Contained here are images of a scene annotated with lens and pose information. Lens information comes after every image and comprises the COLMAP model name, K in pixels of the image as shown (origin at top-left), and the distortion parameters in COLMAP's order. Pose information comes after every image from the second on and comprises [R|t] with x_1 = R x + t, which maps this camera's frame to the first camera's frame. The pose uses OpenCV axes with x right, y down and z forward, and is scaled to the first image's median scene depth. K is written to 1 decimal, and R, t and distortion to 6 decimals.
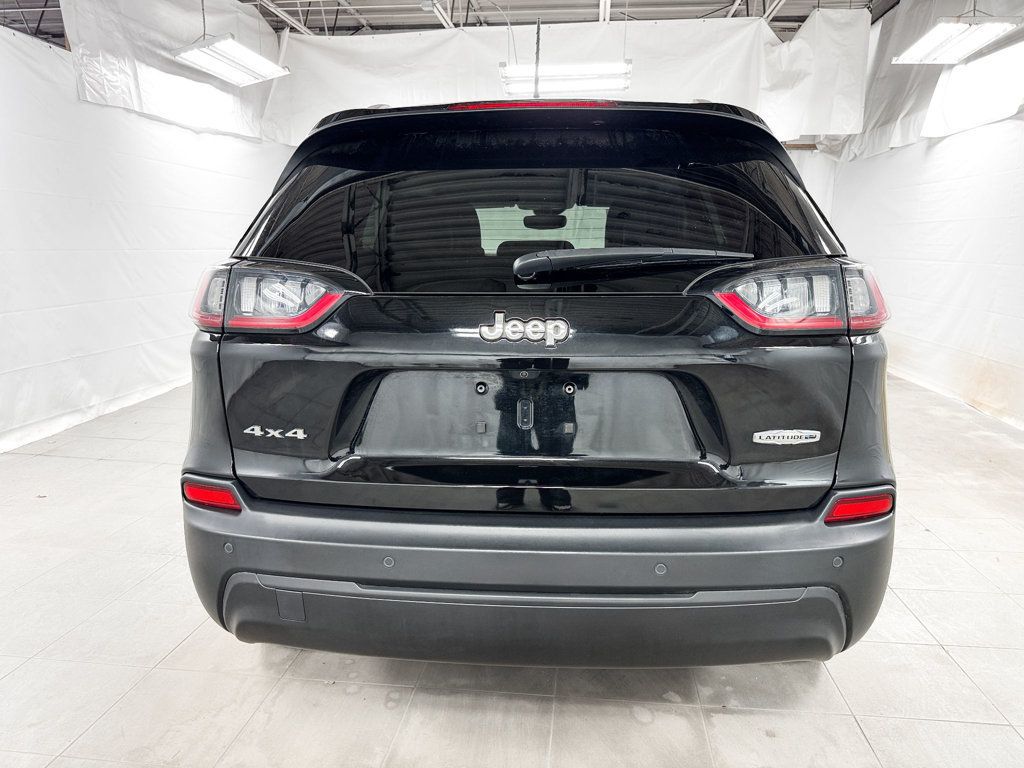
lens RADIAL K [[737.5, 0, 514.1], [0, 737.5, 389.8], [0, 0, 1]] dist [0.041385, -0.073592]
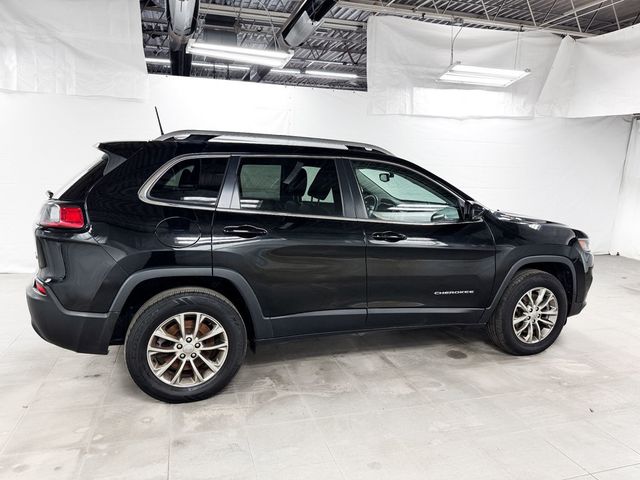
lens RADIAL K [[463.1, 0, 322.9], [0, 463.1, 239.9], [0, 0, 1]] dist [0.002427, -0.008021]
pose [[0.366676, 0.143695, -0.919185, 0.544457], [-0.202774, 0.976591, 0.071780, -0.103607], [0.907982, 0.160067, 0.387230, 0.395977]]
